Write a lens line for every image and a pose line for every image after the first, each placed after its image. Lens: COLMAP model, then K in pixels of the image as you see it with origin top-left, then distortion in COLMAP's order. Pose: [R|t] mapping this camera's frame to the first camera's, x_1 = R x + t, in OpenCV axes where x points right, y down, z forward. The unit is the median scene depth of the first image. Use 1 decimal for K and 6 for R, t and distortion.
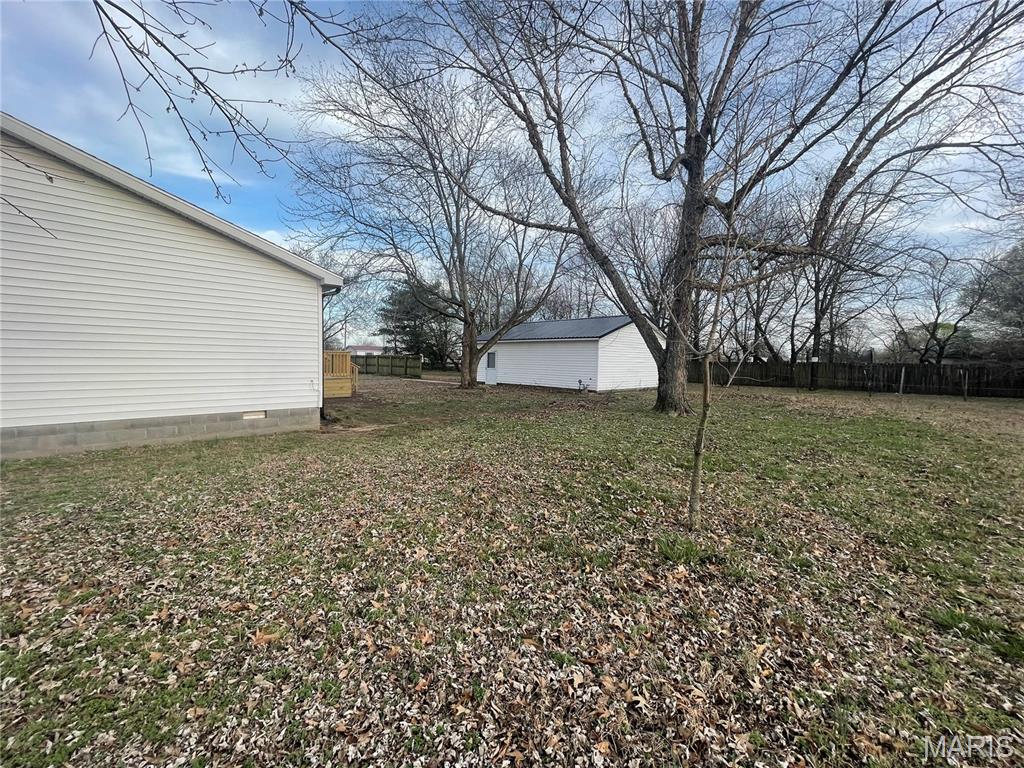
lens RADIAL K [[415.7, 0, 514.4], [0, 415.7, 382.2], [0, 0, 1]] dist [-0.001100, 0.000063]
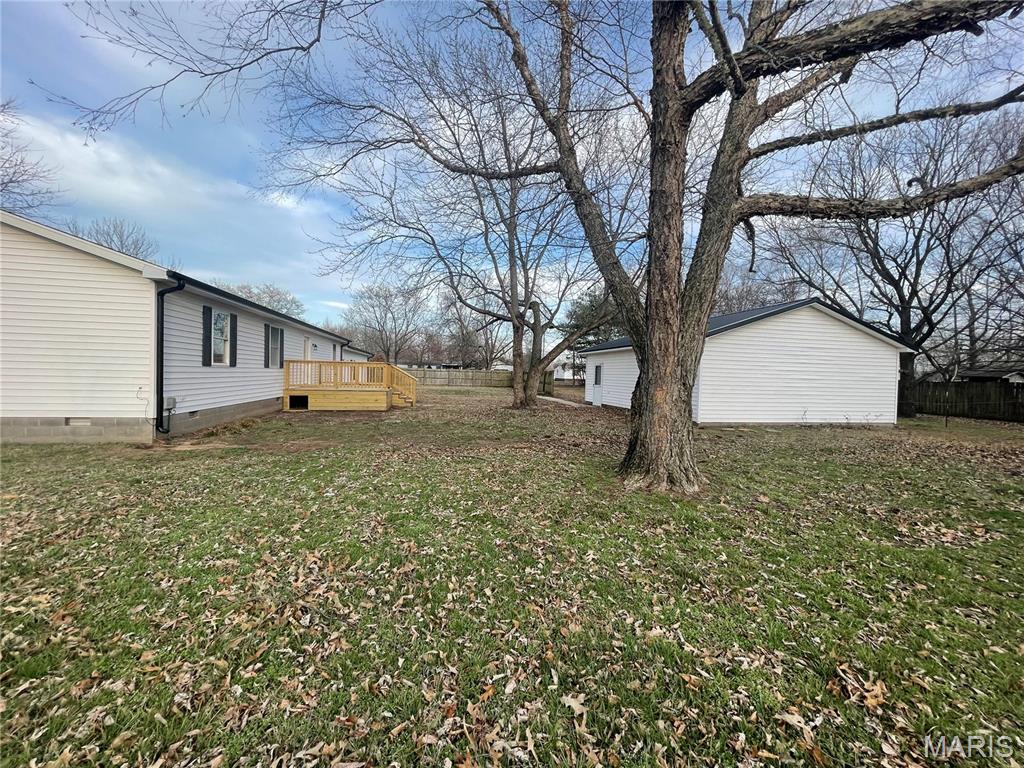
lens RADIAL K [[415.7, 0, 511.4], [0, 415.7, 385.4], [0, 0, 1]] dist [-0.001100, 0.000063]
pose [[0.844287, 0.023150, -0.535391, 0.676151], [-0.042819, 0.998786, -0.024336, -0.021356], [0.534177, 0.043472, 0.844254, 0.686271]]
